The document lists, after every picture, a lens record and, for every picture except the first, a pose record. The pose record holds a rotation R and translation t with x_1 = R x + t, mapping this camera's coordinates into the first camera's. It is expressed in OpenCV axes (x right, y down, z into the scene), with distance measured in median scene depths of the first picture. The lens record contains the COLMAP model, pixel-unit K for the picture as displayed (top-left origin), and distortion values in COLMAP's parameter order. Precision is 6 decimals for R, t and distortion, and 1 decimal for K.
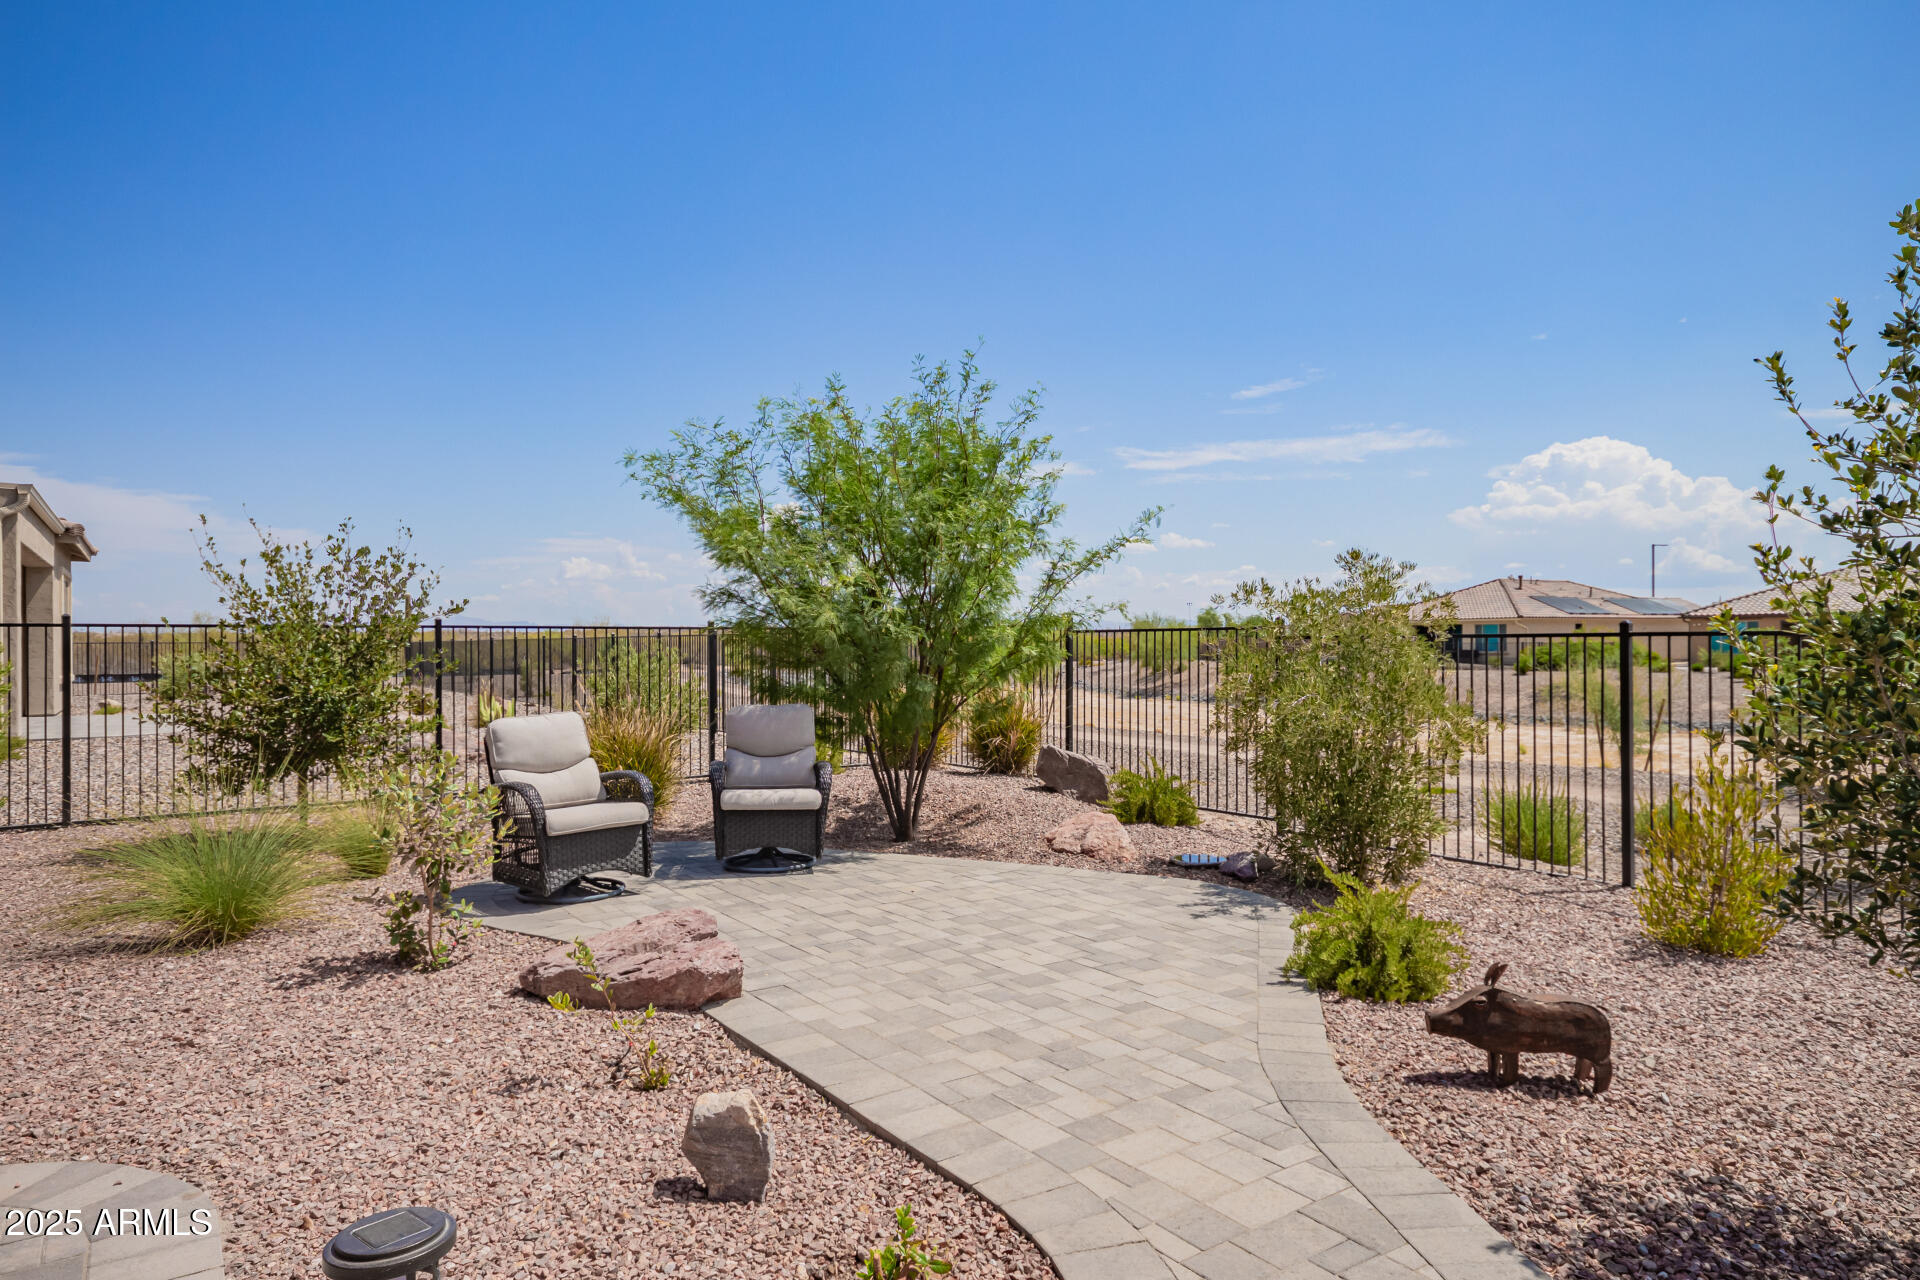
lens RADIAL K [[1141.0, 0, 955.8], [0, 1141.0, 639.7], [0, 0, 1]] dist [0.020169, 0.000281]
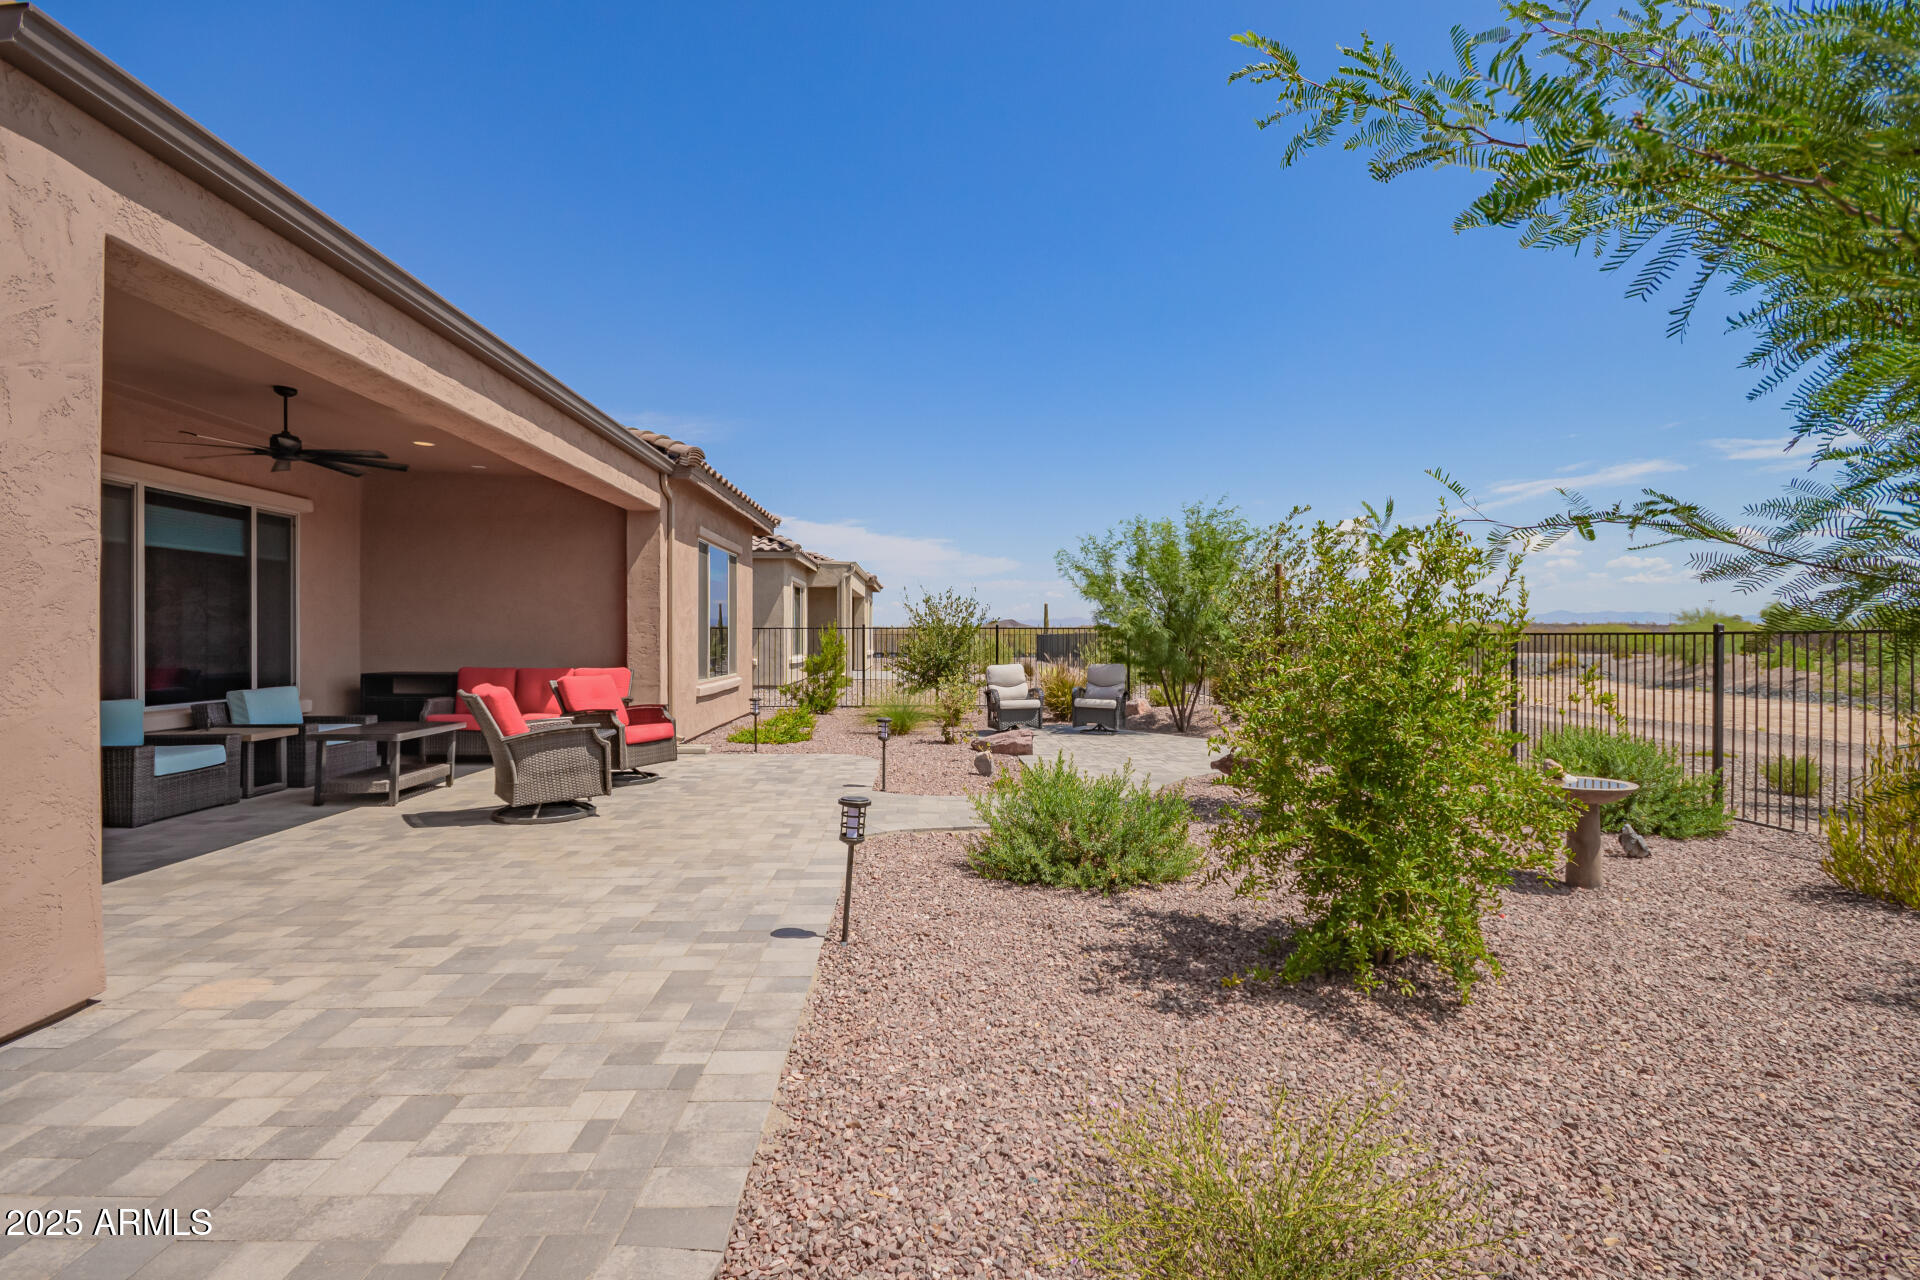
lens RADIAL K [[896.1, 0, 969.6], [0, 896.1, 640.6], [0, 0, 1]] dist [-0.000738, -0.004043]
pose [[0.850765, 0.007487, -0.525493, 0.494741], [-0.002843, 0.999949, 0.009646, -0.004555], [0.525538, -0.006713, 0.850743, -0.592269]]
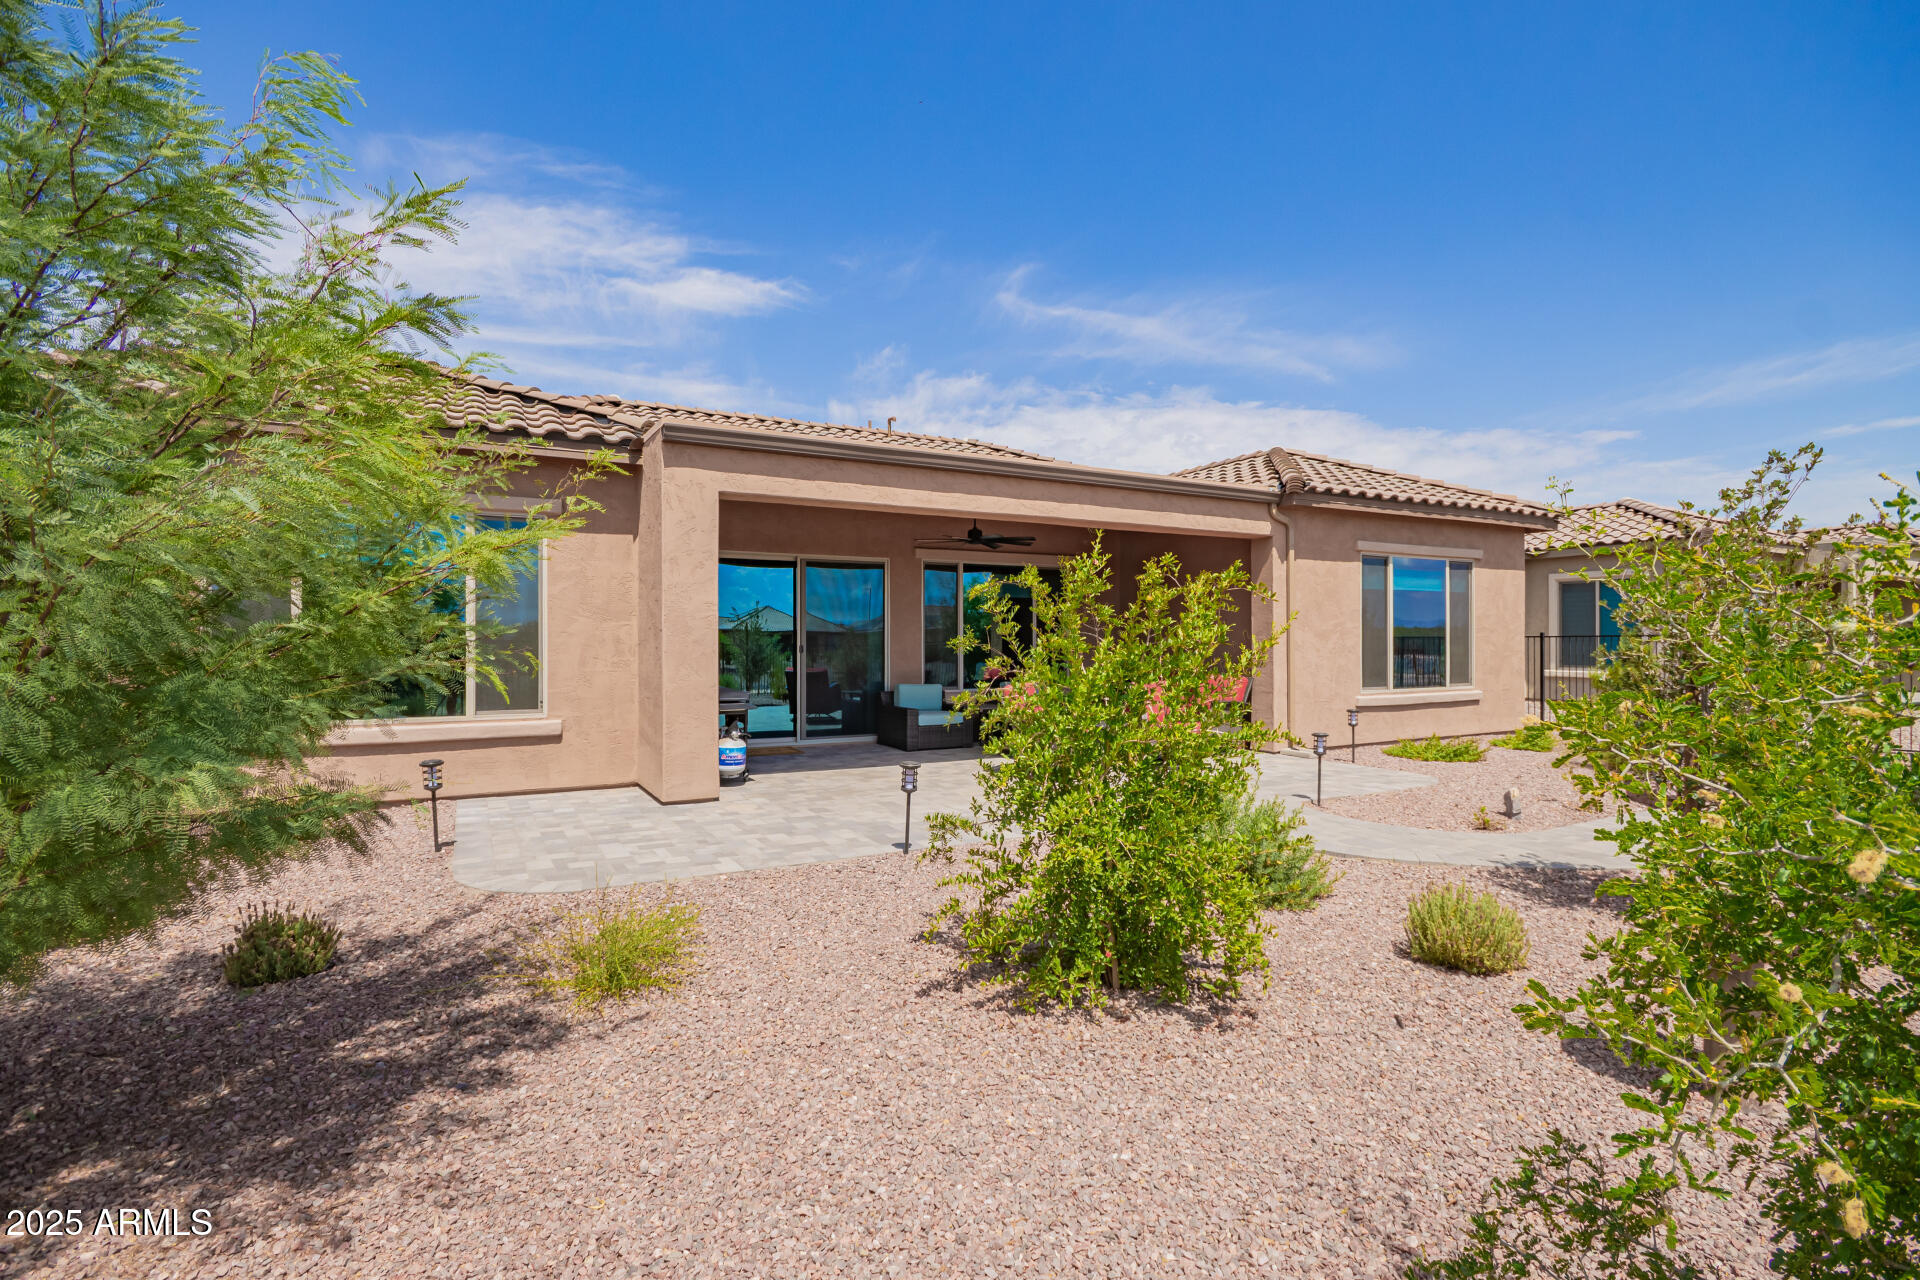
lens RADIAL K [[896.1, 0, 974.0], [0, 896.1, 645.0], [0, 0, 1]] dist [-0.000738, -0.004043]
pose [[-0.088347, 0.005763, -0.996073, 0.907921], [0.006412, 0.999966, 0.005217, -0.012480], [0.996069, -0.005926, -0.088381, -0.108228]]
